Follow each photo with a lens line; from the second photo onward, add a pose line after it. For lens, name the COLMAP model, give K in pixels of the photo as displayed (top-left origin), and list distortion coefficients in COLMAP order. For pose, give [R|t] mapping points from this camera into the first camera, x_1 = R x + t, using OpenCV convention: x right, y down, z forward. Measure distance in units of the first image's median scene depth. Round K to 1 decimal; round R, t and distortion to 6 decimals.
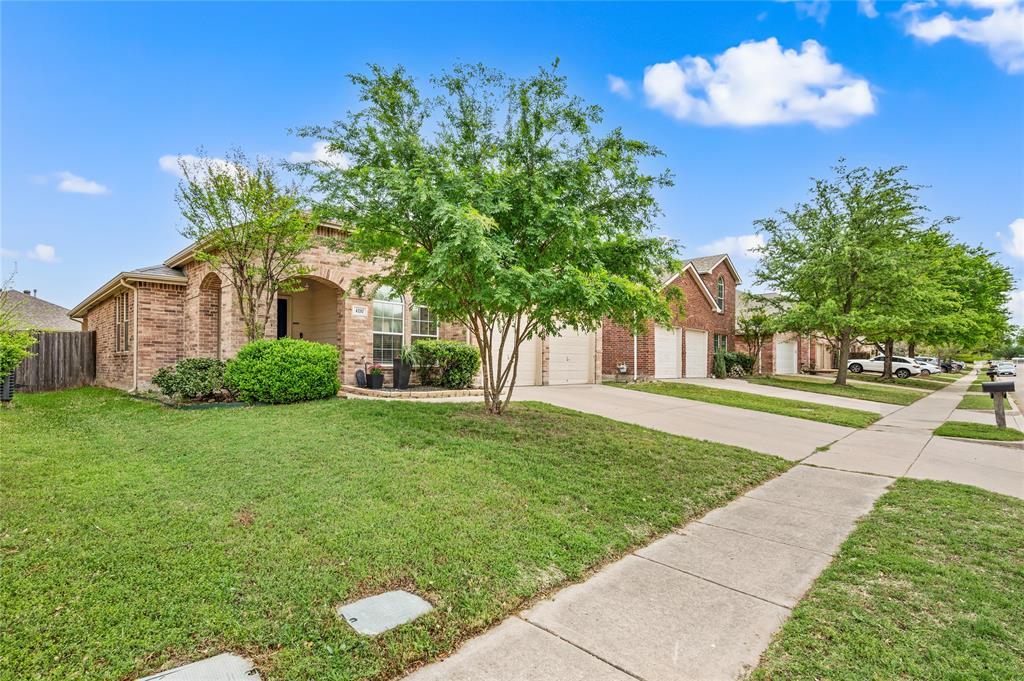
lens RADIAL K [[496.9, 0, 511.6], [0, 496.9, 349.2], [0, 0, 1]] dist [-0.002321, -0.000091]
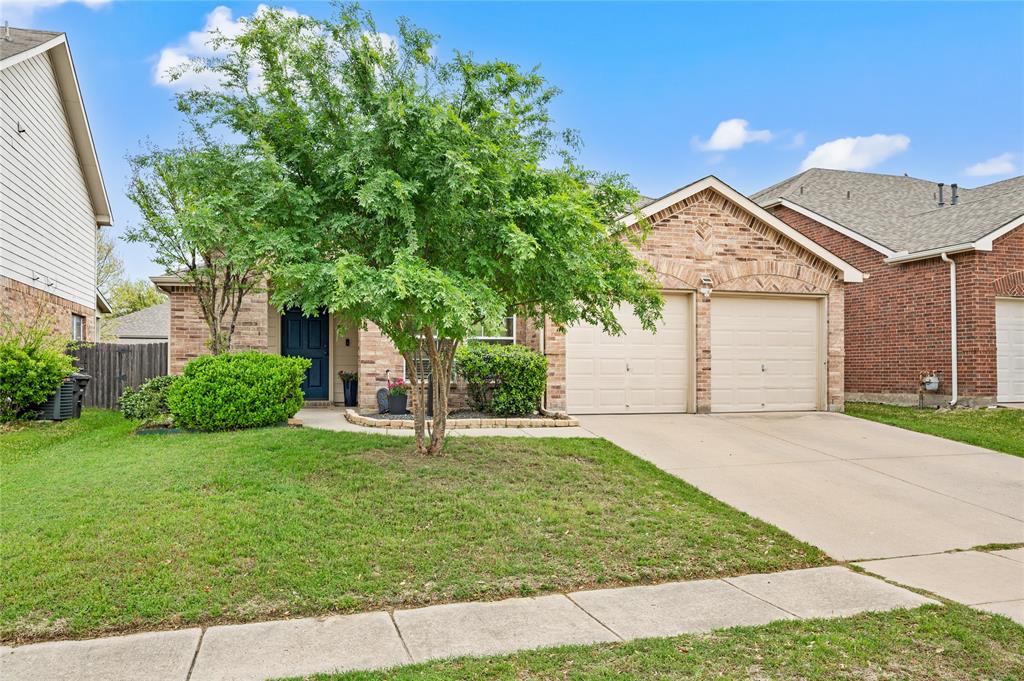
lens RADIAL K [[802.7, 0, 512.0], [0, 802.7, 346.3], [0, 0, 1]] dist [-0.000153, 0.000581]
pose [[0.891270, -0.020107, -0.453028, 0.403983], [0.020030, 0.999787, -0.004967, -0.011376], [0.453031, -0.004648, 0.891482, 0.015307]]
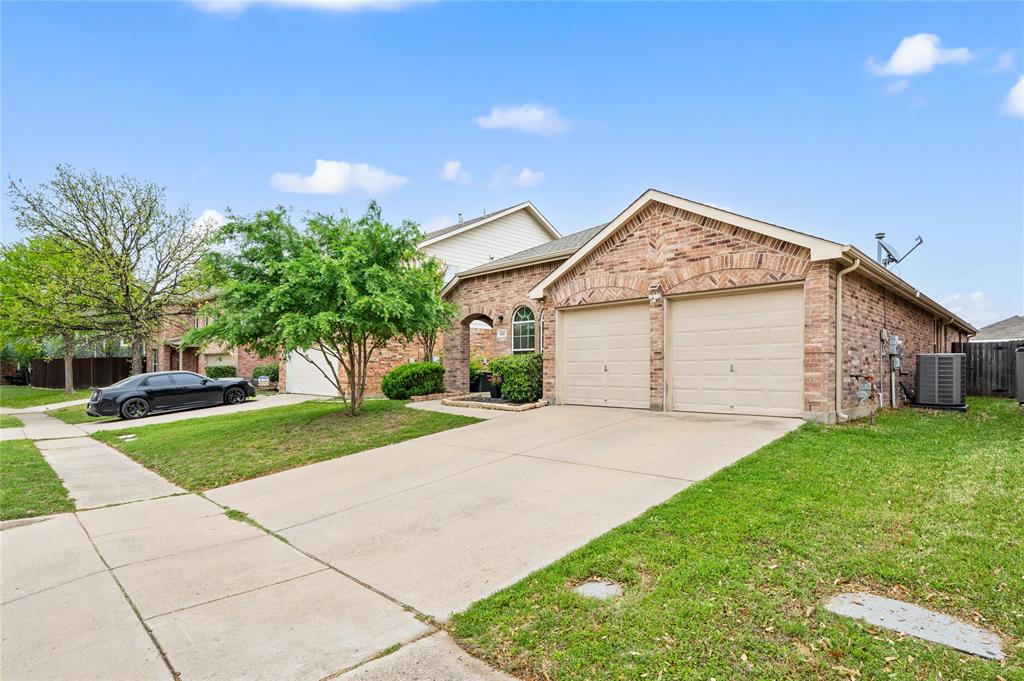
lens RADIAL K [[505.7, 0, 533.2], [0, 505.7, 370.9], [0, 0, 1]] dist [-0.001127, -0.000046]
pose [[0.051740, -0.015247, -0.998544, 0.964399], [0.025413, 0.999580, -0.013946, 0.034600], [0.998337, -0.024654, 0.052106, 1.055015]]
